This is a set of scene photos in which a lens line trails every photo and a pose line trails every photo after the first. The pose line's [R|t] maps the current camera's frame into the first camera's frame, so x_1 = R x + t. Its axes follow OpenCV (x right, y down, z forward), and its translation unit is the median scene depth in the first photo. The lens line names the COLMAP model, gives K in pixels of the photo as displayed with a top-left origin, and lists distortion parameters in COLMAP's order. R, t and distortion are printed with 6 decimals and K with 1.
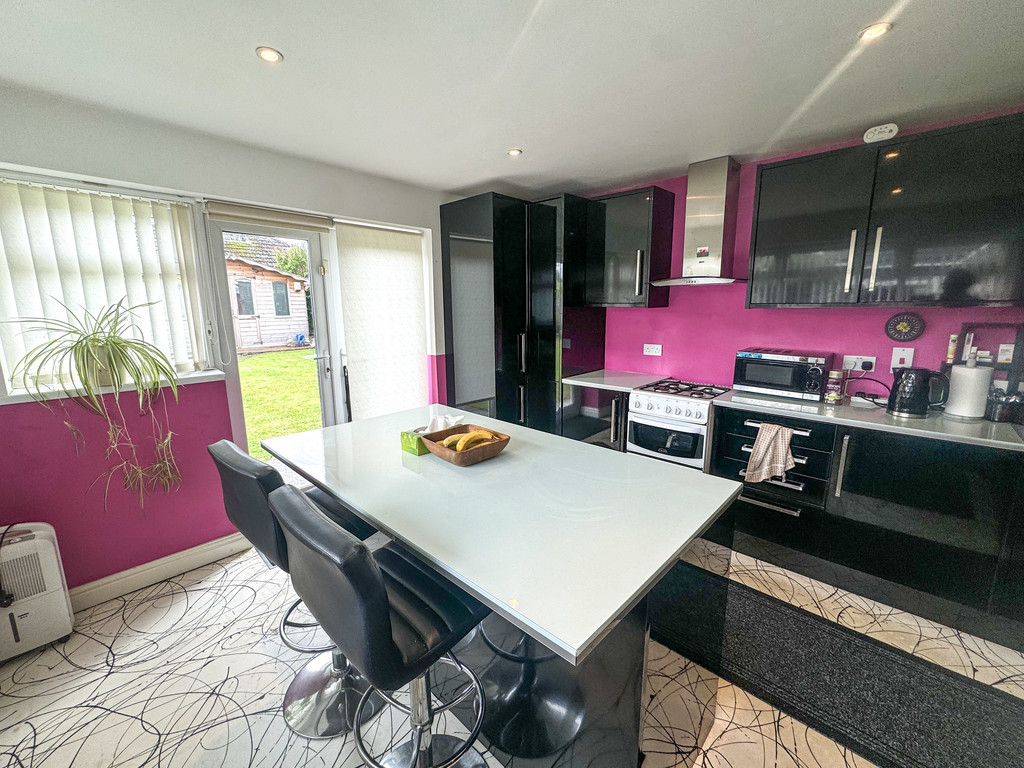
lens RADIAL K [[424.0, 0, 516.0], [0, 424.0, 382.2], [0, 0, 1]] dist [0.000383, 0.000071]
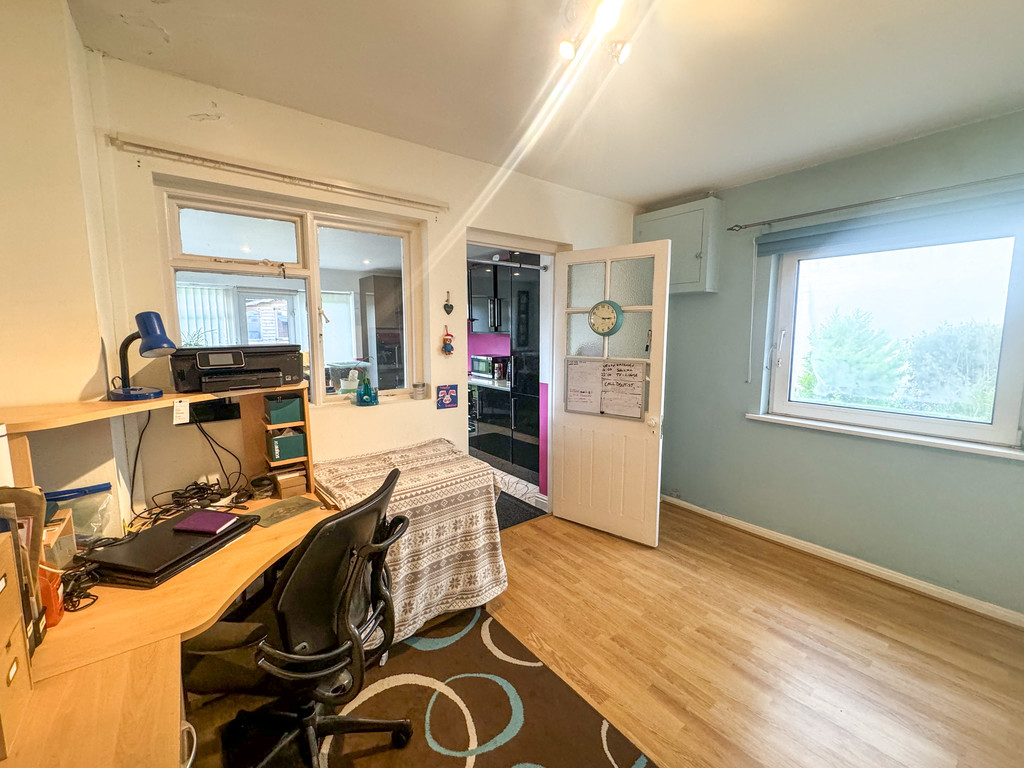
lens RADIAL K [[424.5, 0, 509.3], [0, 424.5, 382.8], [0, 0, 1]] dist [-0.009960, 0.000010]
pose [[0.987837, 0.024834, -0.153494, 1.040538], [-0.033060, 0.998137, -0.051275, 0.160063], [0.151935, 0.055726, 0.986818, -0.965227]]
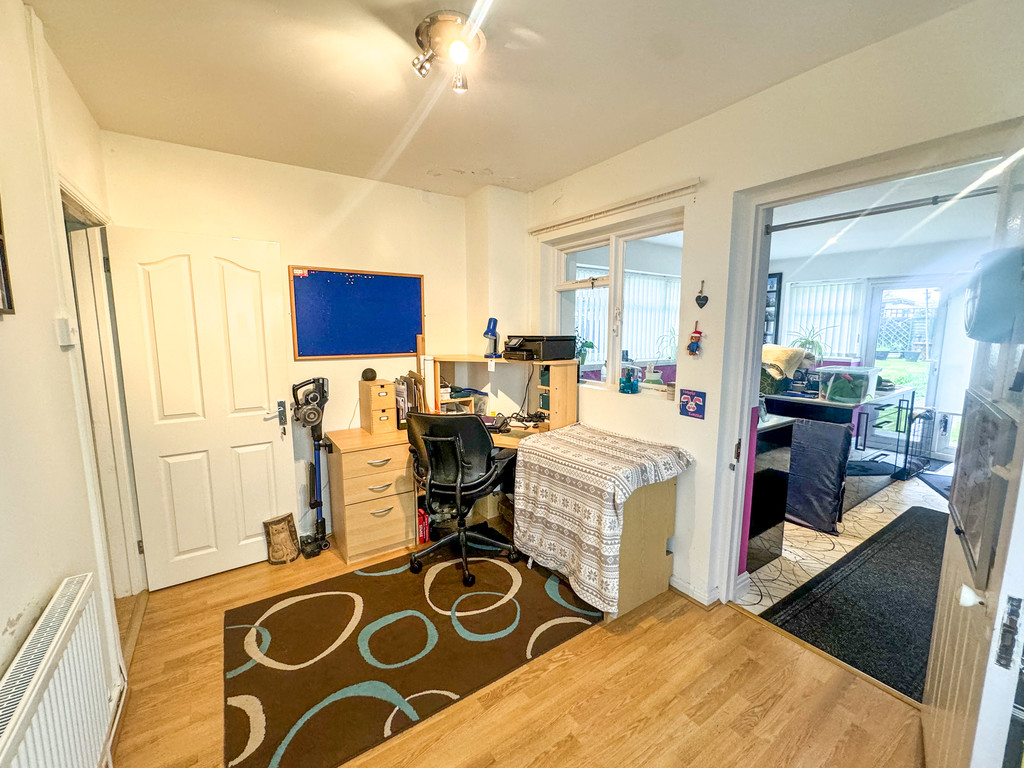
lens RADIAL K [[424.5, 0, 509.3], [0, 424.5, 382.8], [0, 0, 1]] dist [-0.009960, 0.000010]
pose [[-0.222783, 0.133181, -0.965728, 1.648258], [-0.170622, 0.970007, 0.173132, 0.019870], [0.959821, 0.203345, -0.193377, -0.199874]]
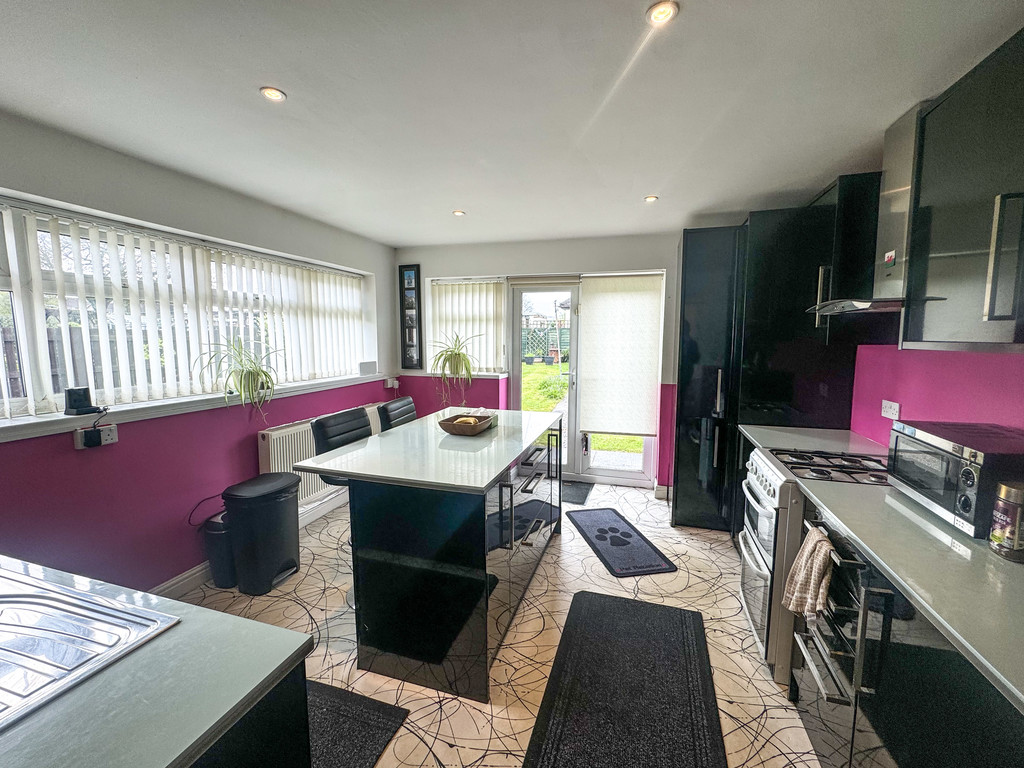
lens RADIAL K [[424.5, 0, 509.3], [0, 424.5, 382.8], [0, 0, 1]] dist [-0.009960, 0.000010]
pose [[0.434281, 0.107008, -0.894399, 0.836622], [-0.165390, 0.985511, 0.037602, -0.058207], [0.885464, 0.131595, 0.445687, 0.252177]]
